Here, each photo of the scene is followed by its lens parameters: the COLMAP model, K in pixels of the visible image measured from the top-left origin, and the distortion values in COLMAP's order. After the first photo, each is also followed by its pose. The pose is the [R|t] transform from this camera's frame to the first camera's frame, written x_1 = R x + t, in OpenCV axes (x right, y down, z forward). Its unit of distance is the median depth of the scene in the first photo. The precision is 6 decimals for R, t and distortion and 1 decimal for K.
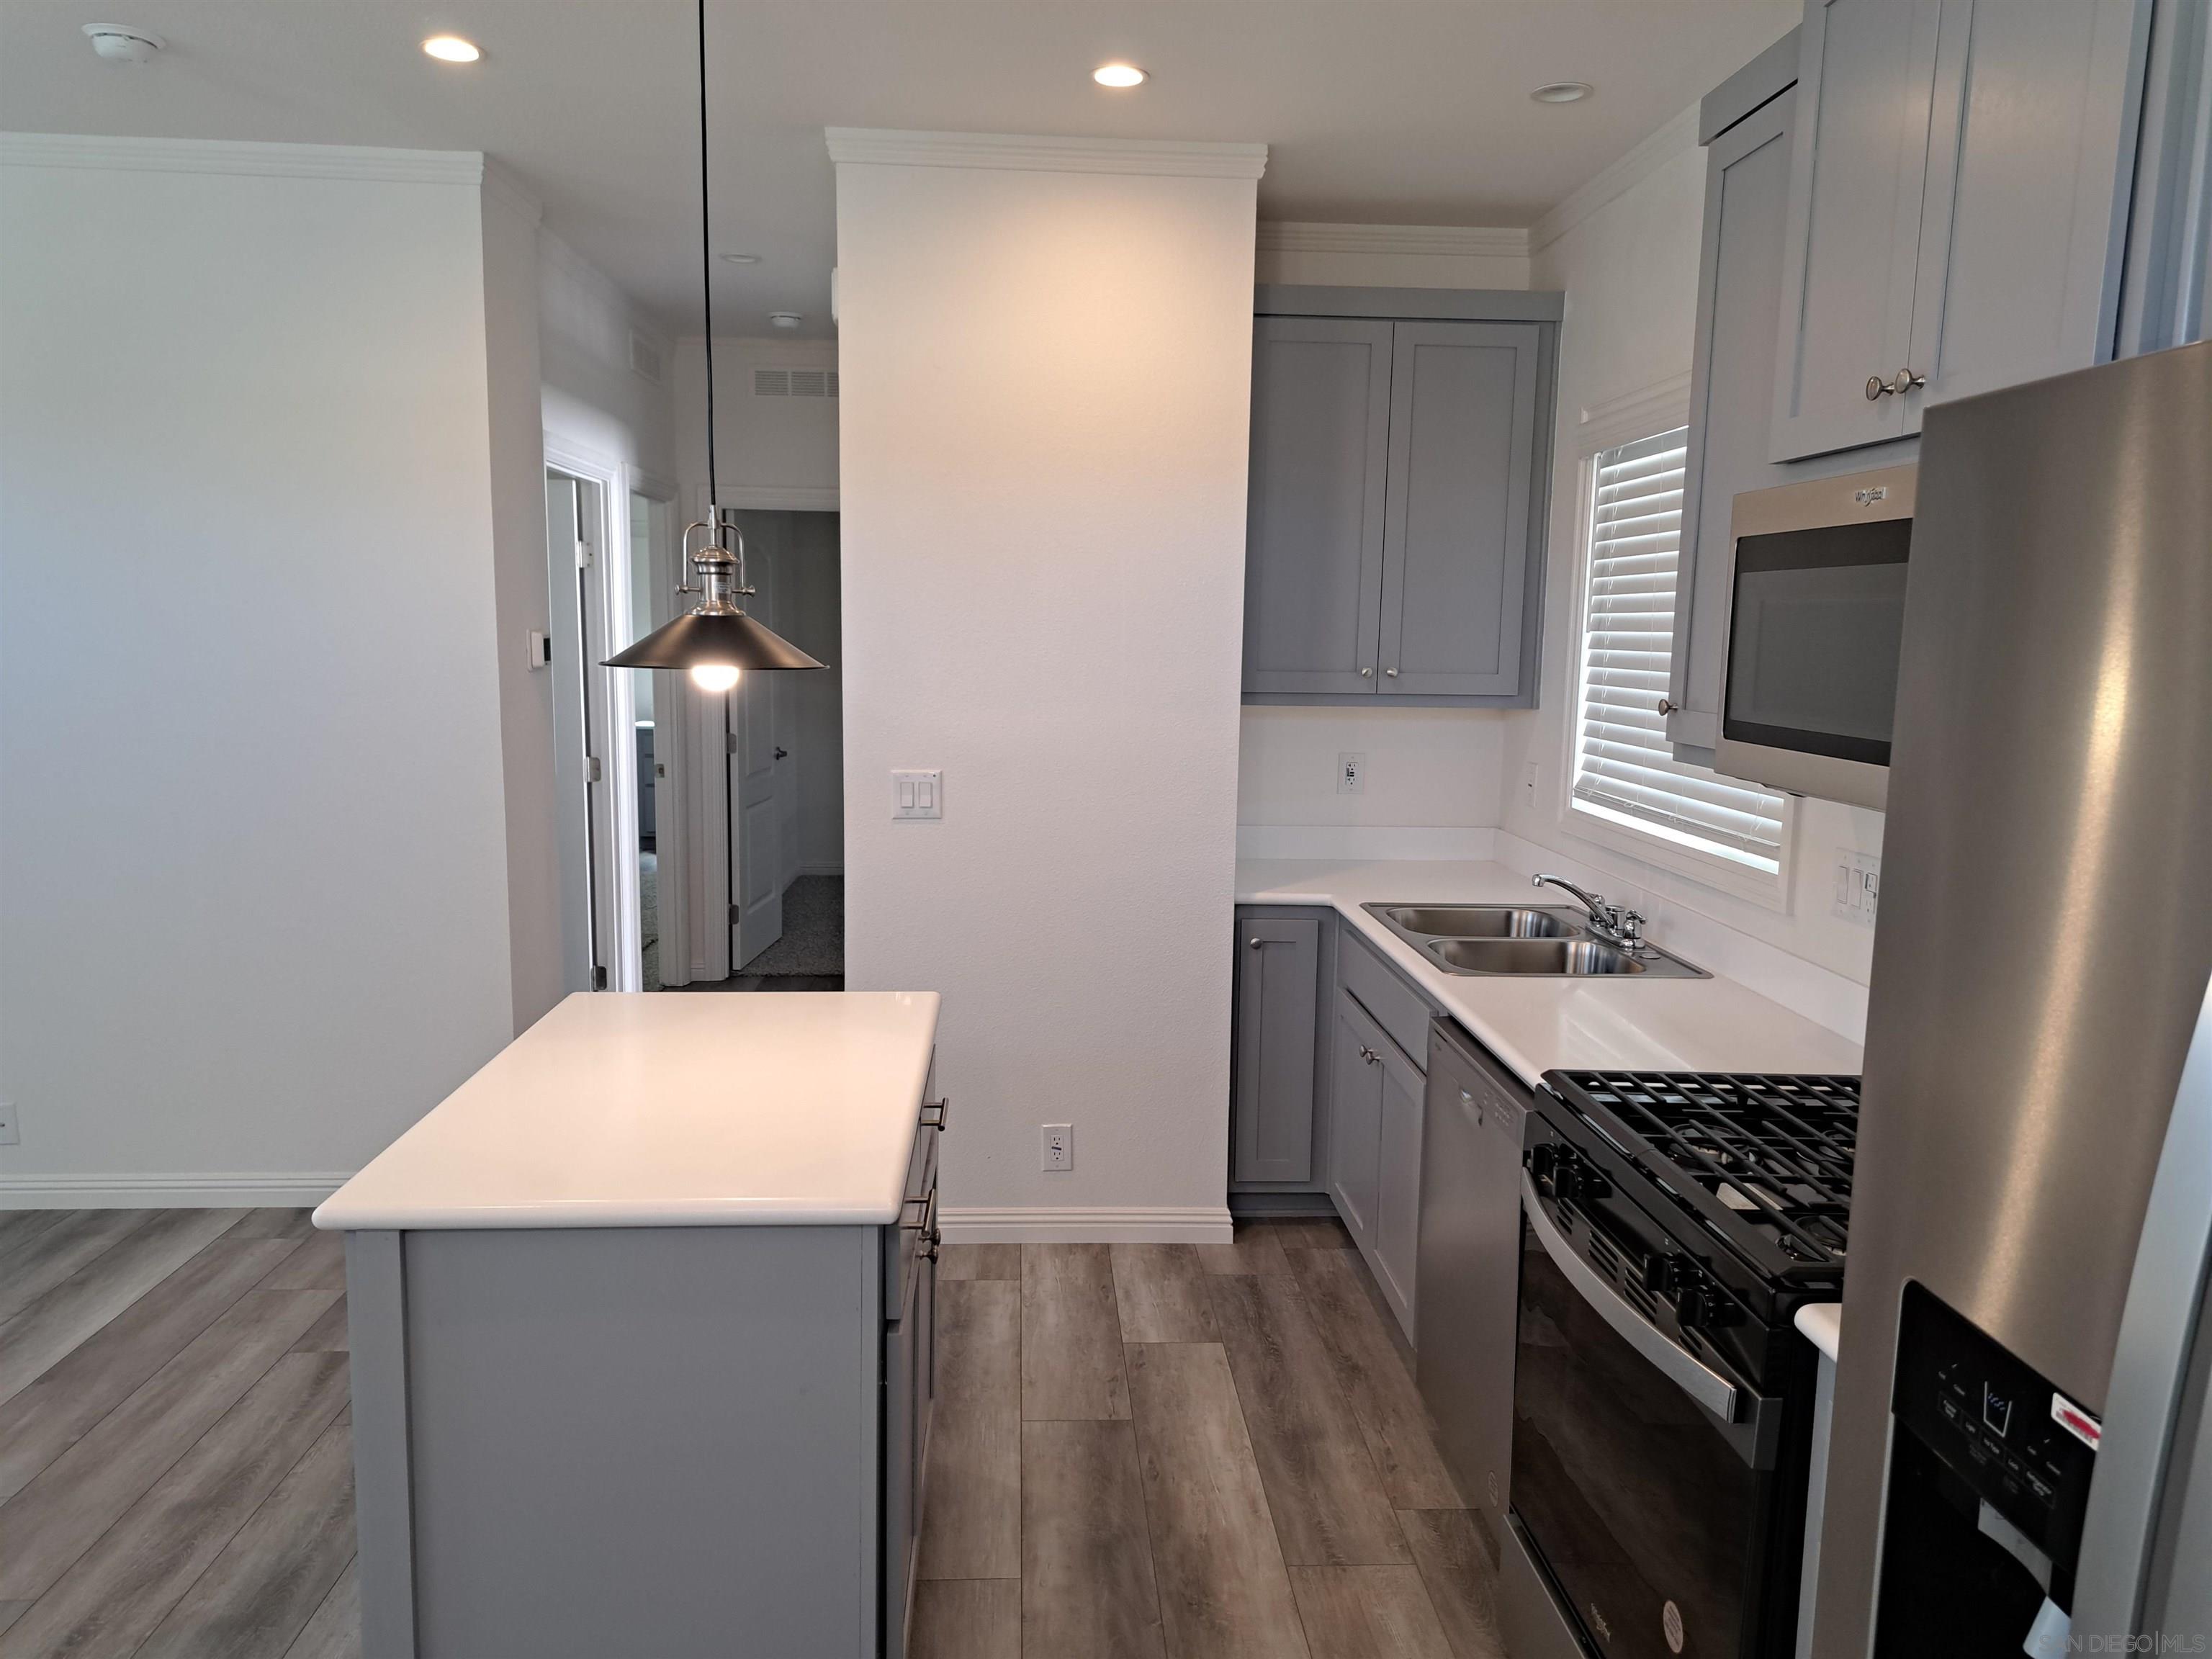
lens RADIAL K [[1587.5, 0, 1114.1], [0, 1587.5, 822.8], [0, 0, 1]] dist [0.070200, -0.068097]
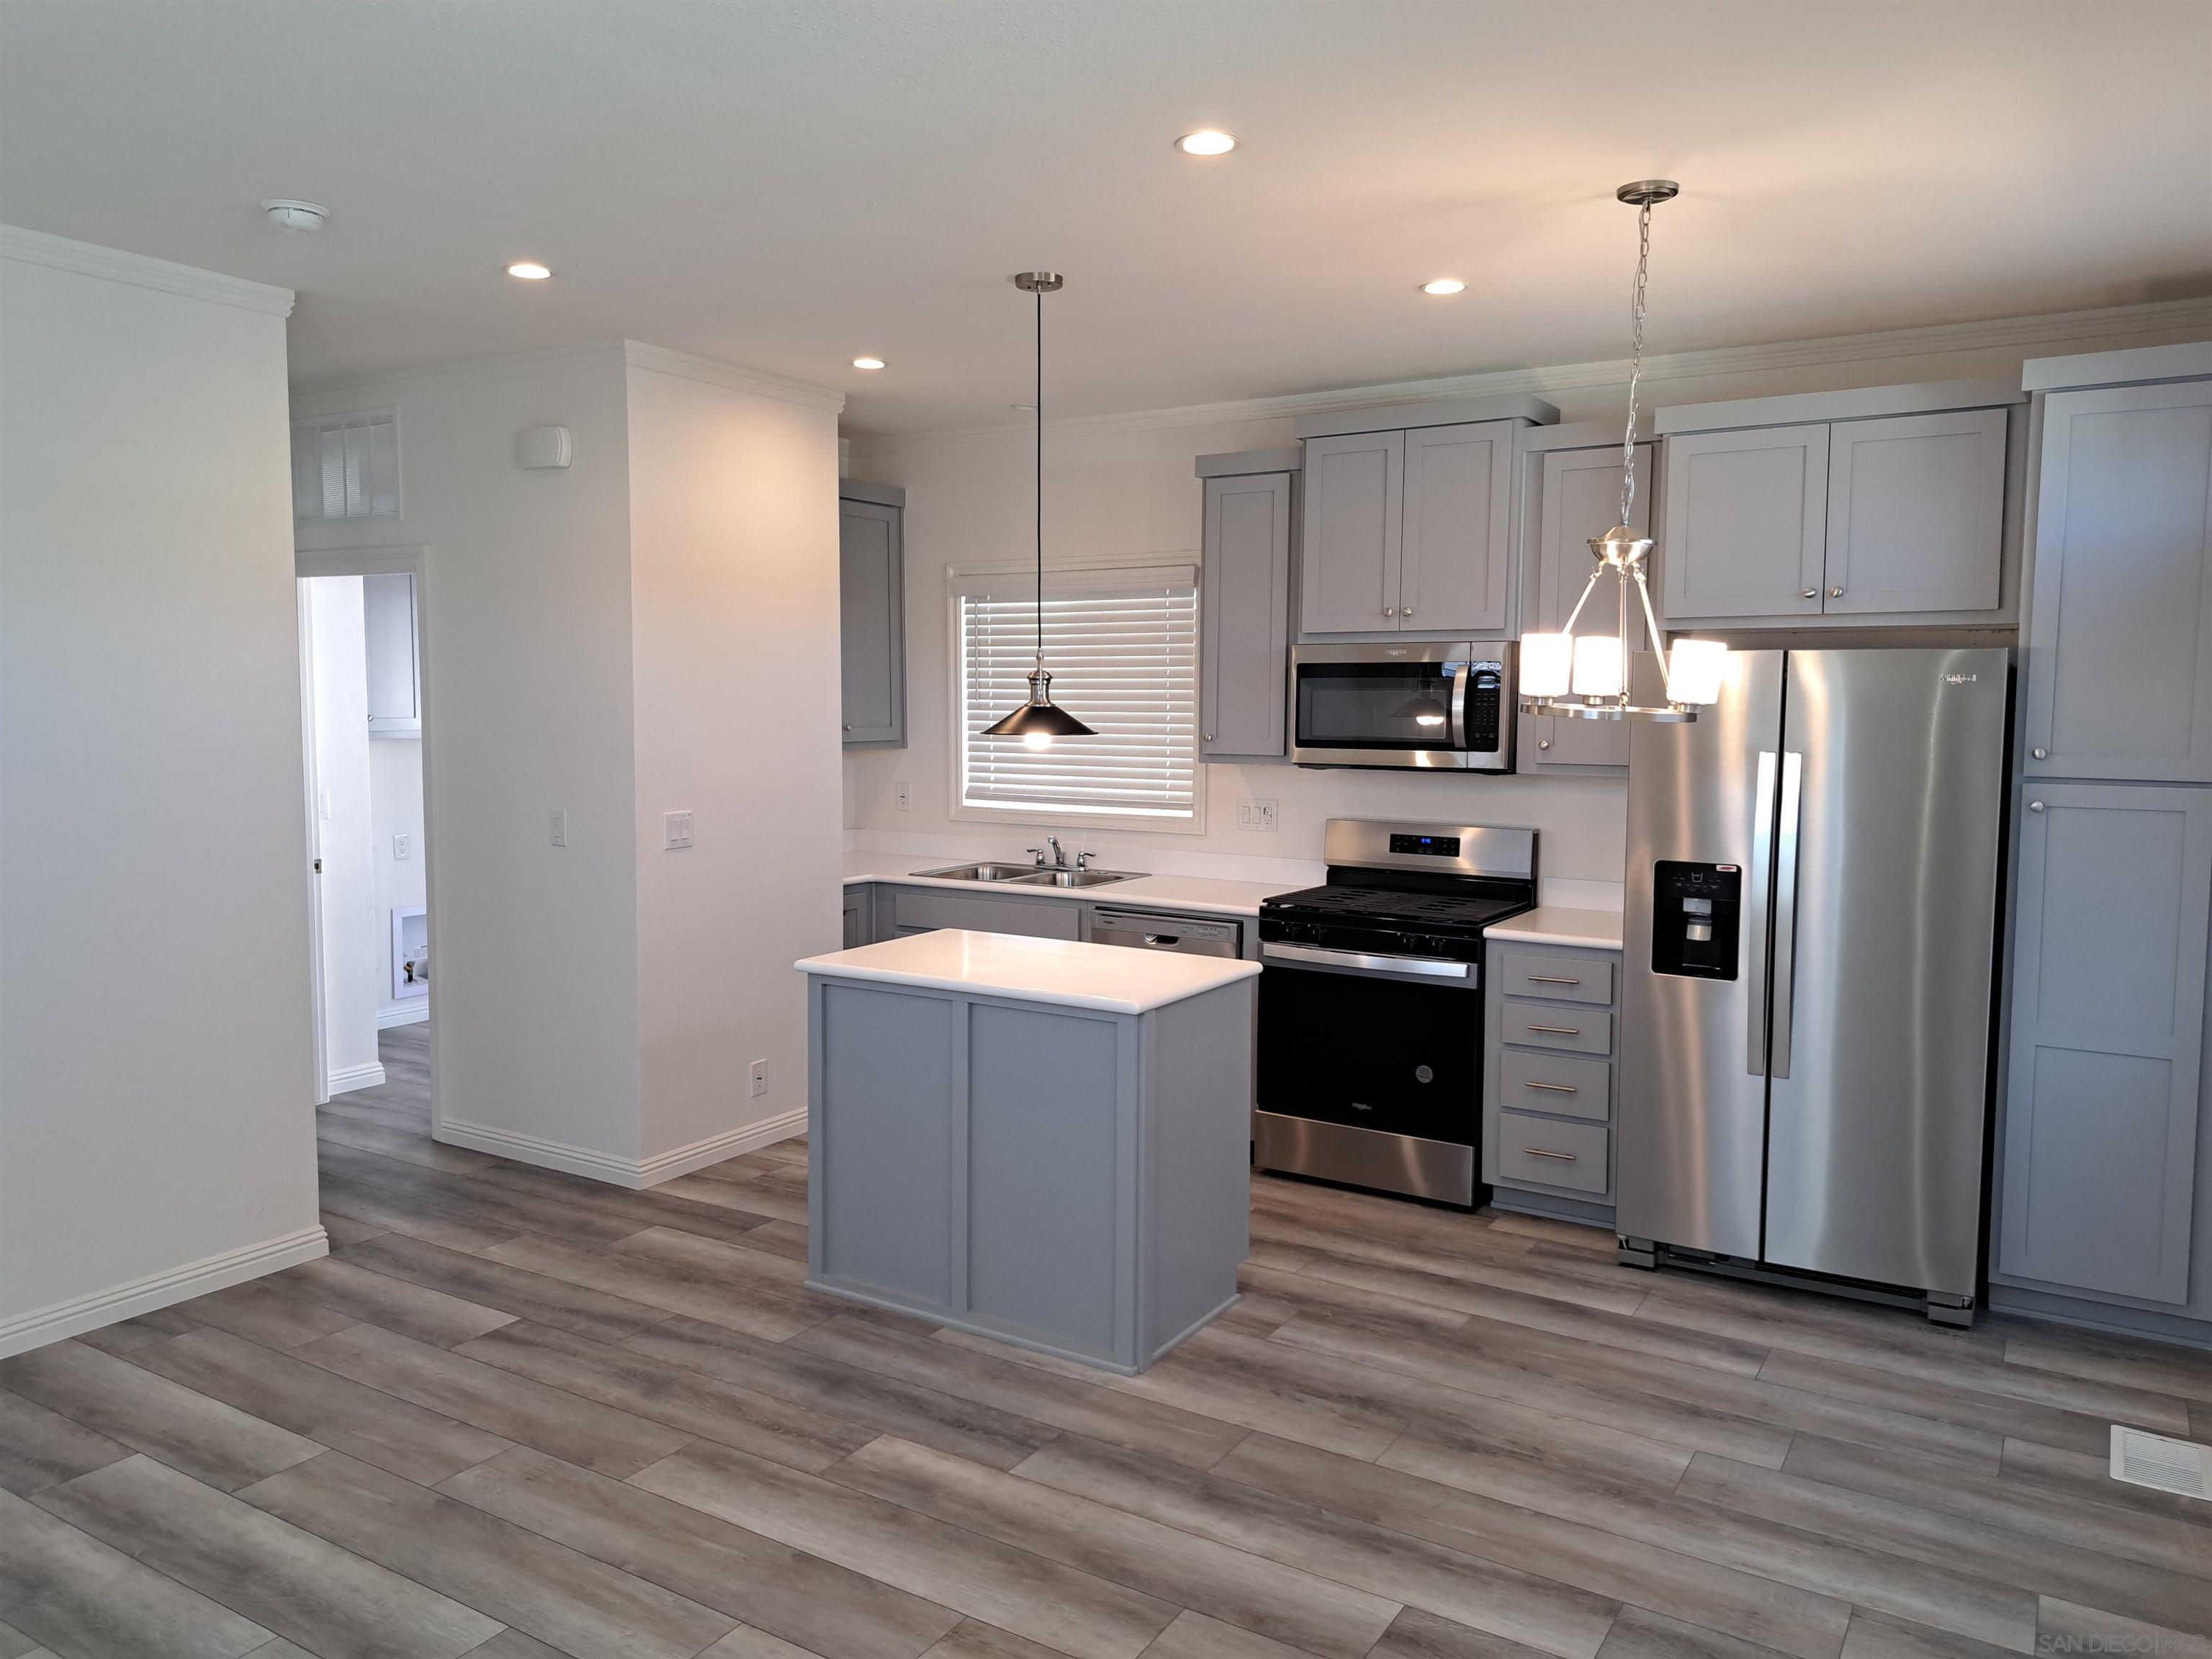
lens RADIAL K [[1587.5, 0, 1110.4], [0, 1587.5, 807.2], [0, 0, 1]] dist [0.070200, -0.068097]
pose [[0.572230, -0.077784, 0.816396, -1.025630], [0.109229, 0.993851, 0.018131, -0.022436], [-0.812786, 0.078799, 0.577208, -0.069683]]
